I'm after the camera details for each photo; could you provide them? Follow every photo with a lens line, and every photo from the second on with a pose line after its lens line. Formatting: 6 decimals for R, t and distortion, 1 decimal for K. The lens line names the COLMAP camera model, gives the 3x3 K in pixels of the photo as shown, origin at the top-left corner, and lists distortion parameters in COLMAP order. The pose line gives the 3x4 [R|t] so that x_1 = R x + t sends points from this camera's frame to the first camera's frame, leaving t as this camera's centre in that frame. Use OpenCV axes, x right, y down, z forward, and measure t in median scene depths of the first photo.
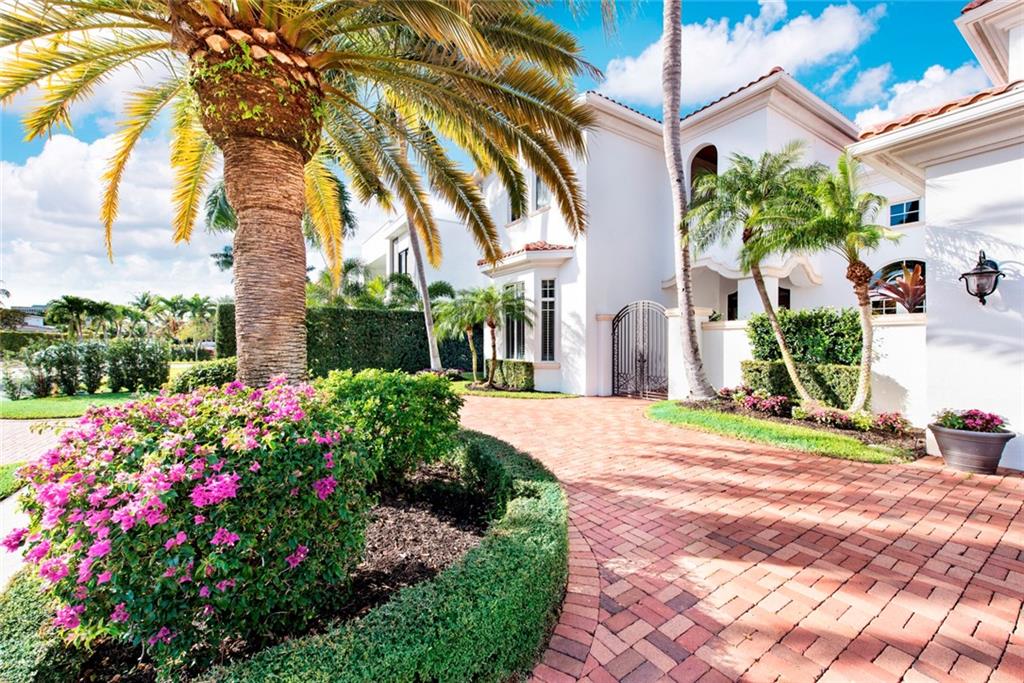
lens RADIAL K [[406.9, 0, 511.0], [0, 406.9, 337.5], [0, 0, 1]] dist [0.002079, -0.000254]
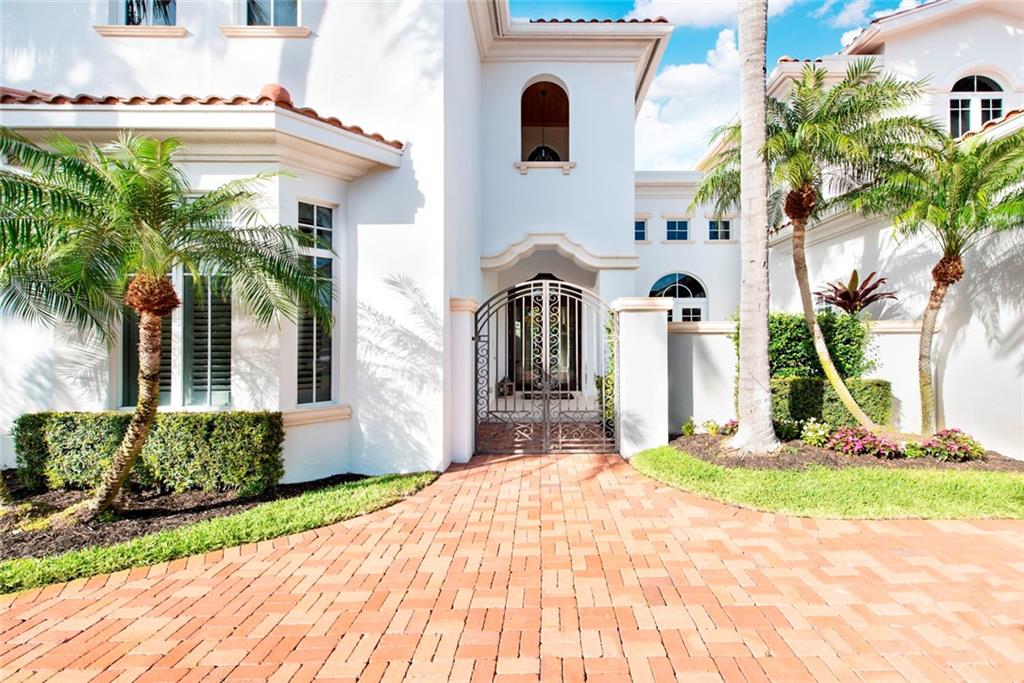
lens RADIAL K [[406.9, 0, 511.0], [0, 406.9, 337.5], [0, 0, 1]] dist [0.002079, -0.000254]
pose [[0.525275, 0.008637, 0.850888, -0.161688], [-0.002147, 0.999959, -0.008825, -0.004626], [-0.850930, 0.002809, 0.525272, 0.643676]]
